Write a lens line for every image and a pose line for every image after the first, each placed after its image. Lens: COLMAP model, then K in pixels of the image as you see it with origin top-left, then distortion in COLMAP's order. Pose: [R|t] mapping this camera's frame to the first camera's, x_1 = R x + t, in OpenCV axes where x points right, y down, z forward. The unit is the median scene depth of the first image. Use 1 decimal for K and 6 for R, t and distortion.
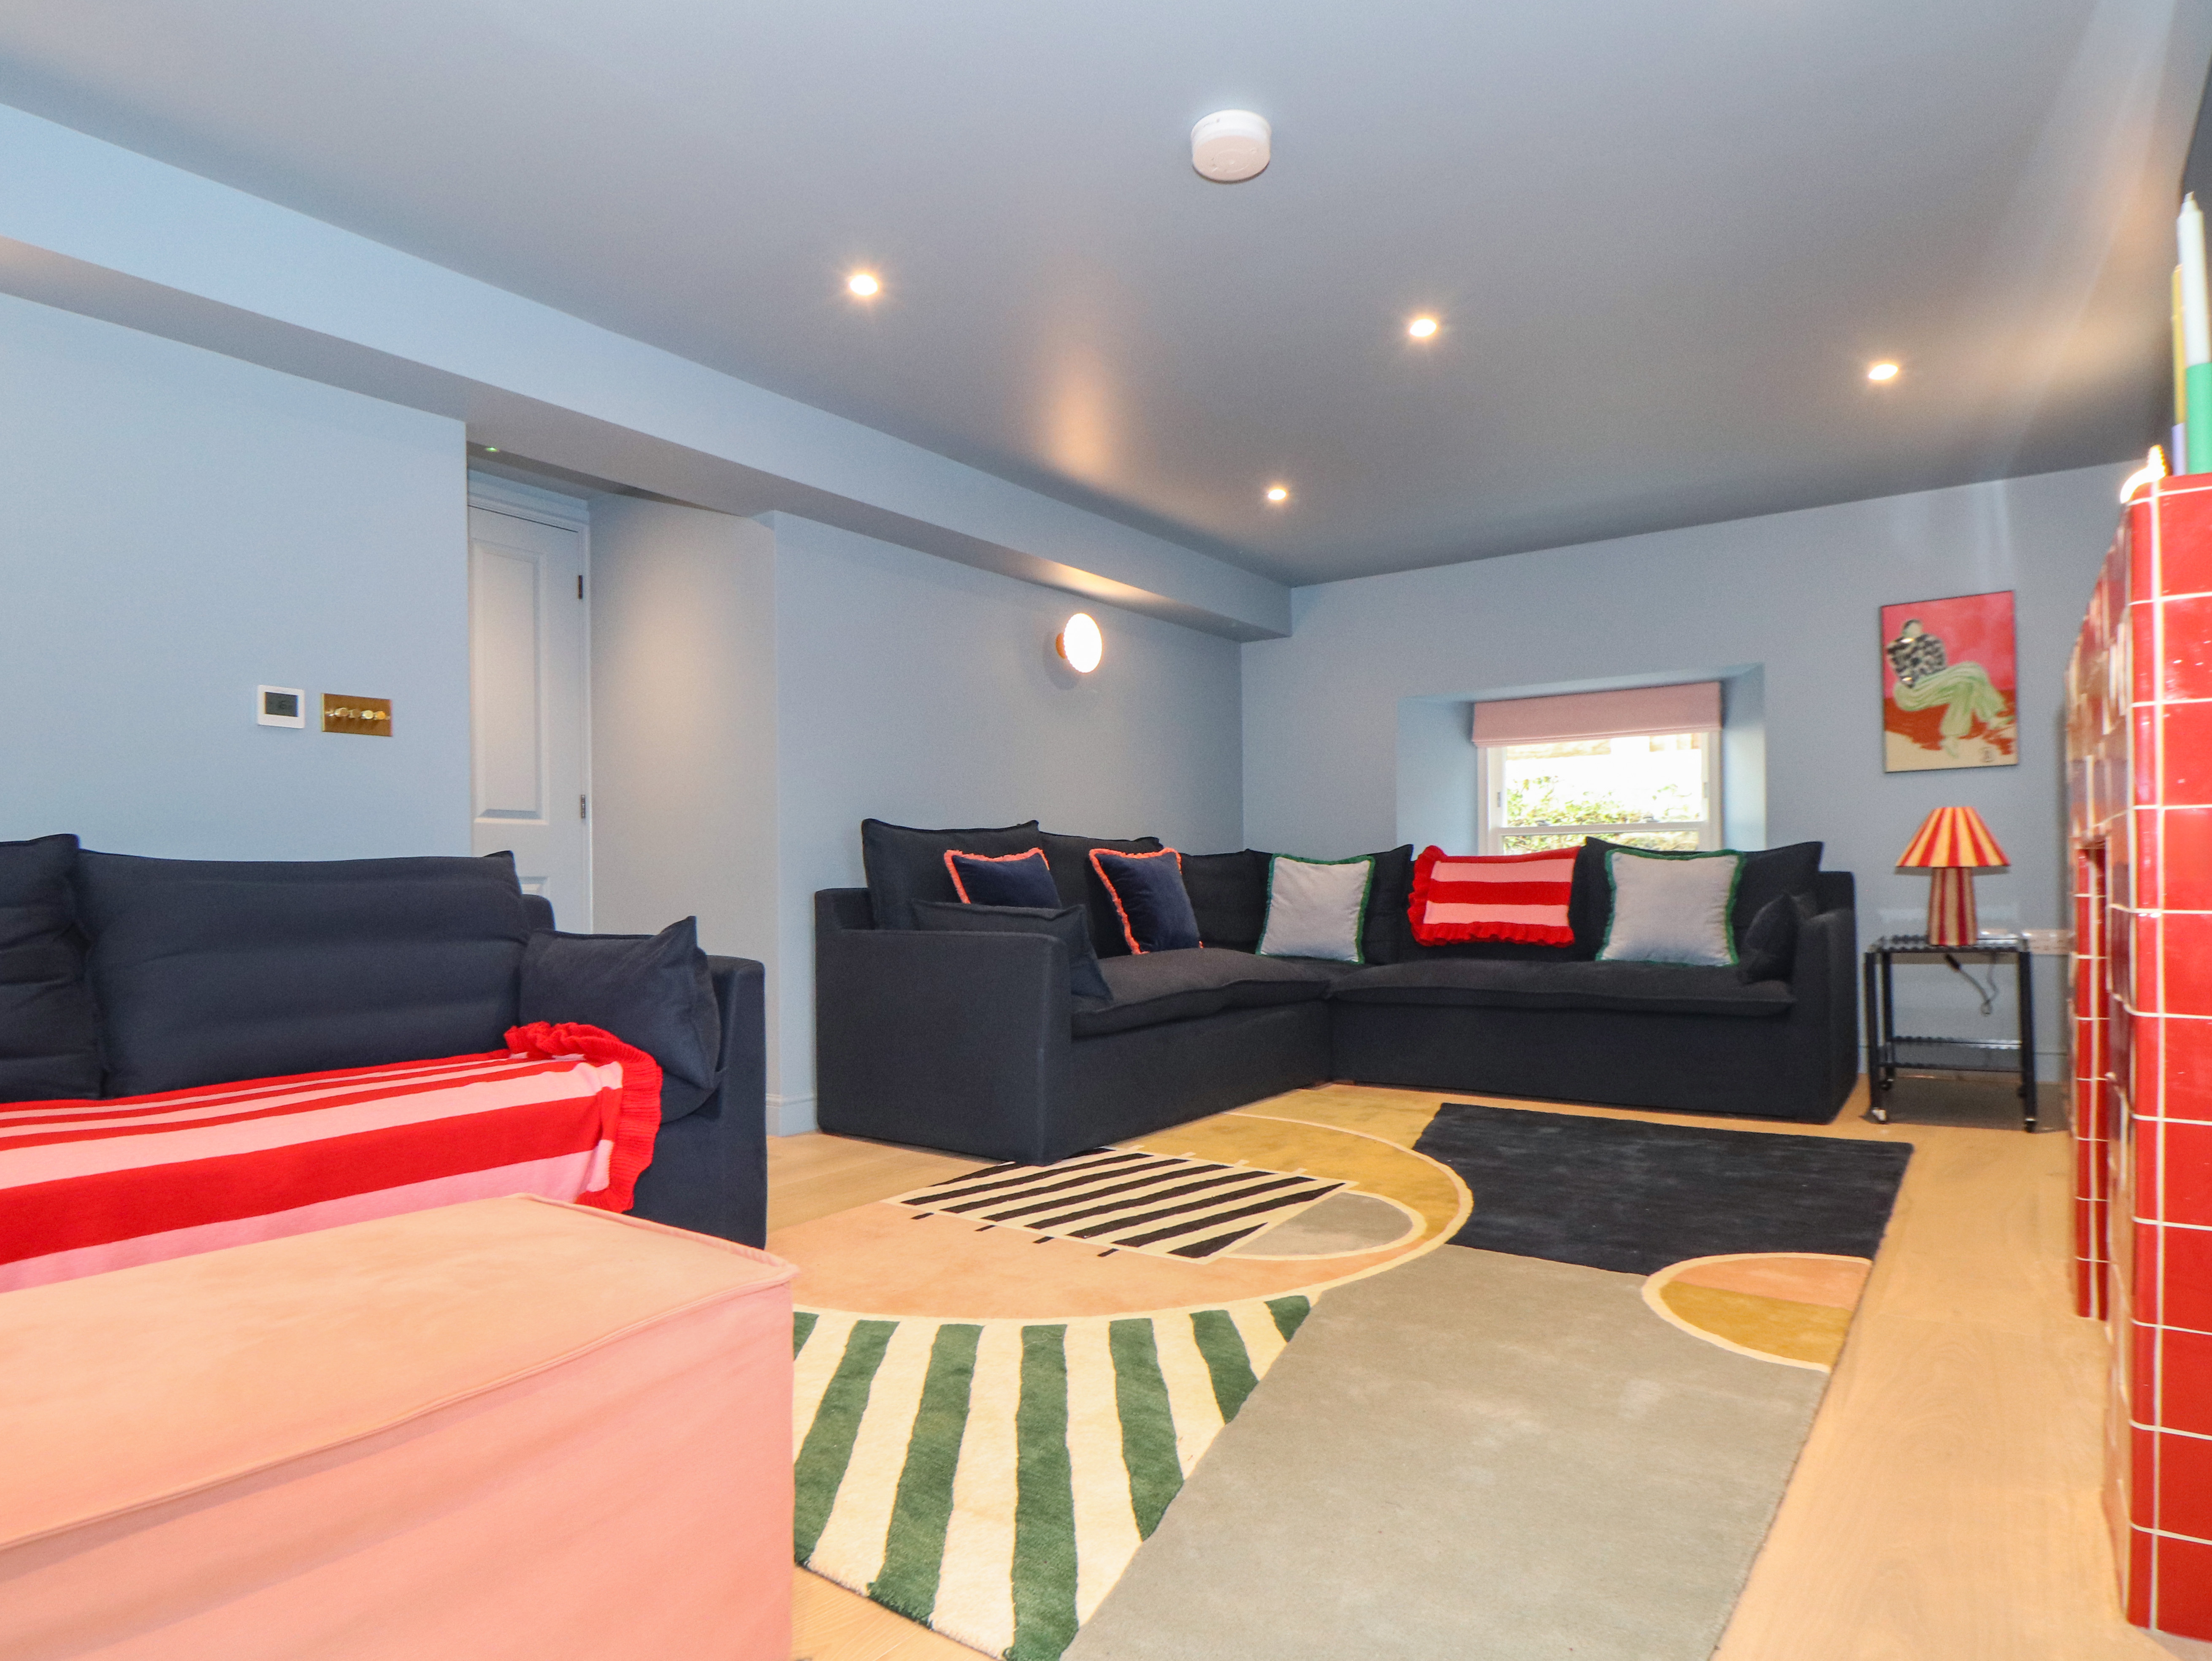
lens RADIAL K [[1214.1, 0, 1144.0], [0, 1214.1, 878.3], [0, 0, 1]] dist [-0.006084, -0.001474]
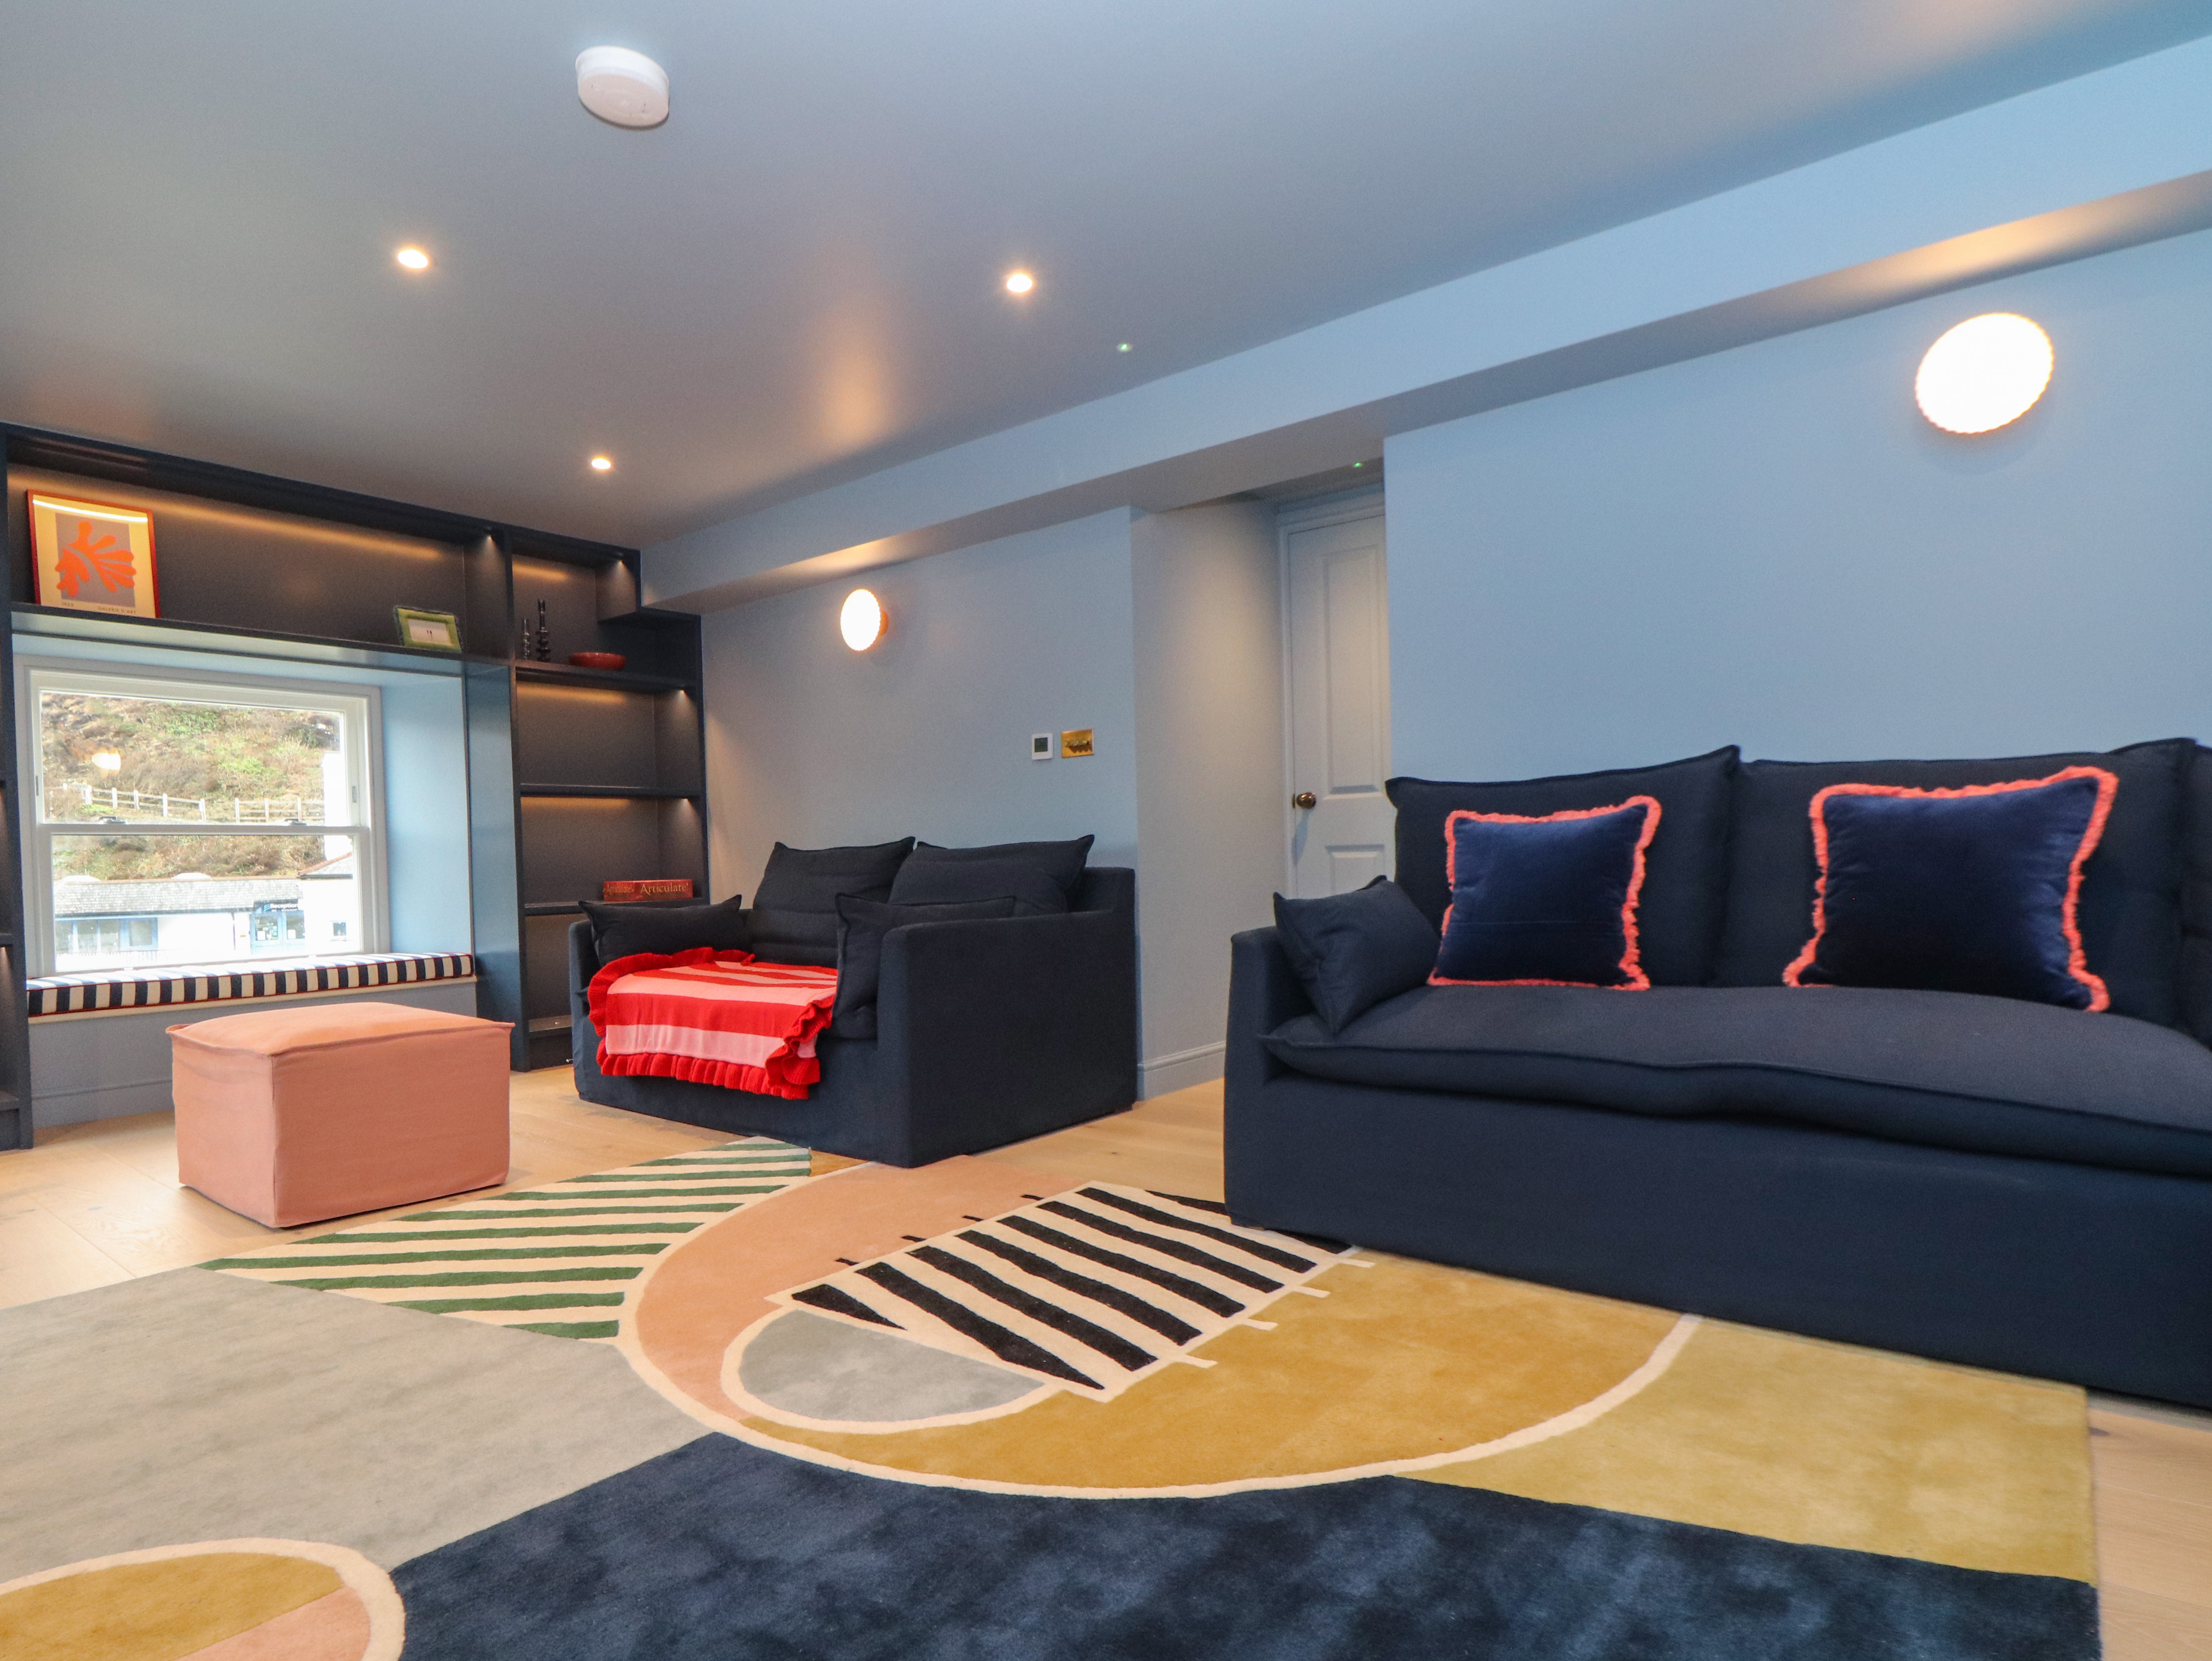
lens RADIAL K [[1179.9, 0, 1145.7], [0, 1179.9, 877.3], [0, 0, 1]] dist [-0.000448, -0.013367]
pose [[-0.029377, 0.026120, -0.999227, 0.489909], [0.026250, 0.999334, 0.025351, -0.004788], [0.999224, -0.025485, -0.030043, 0.710748]]
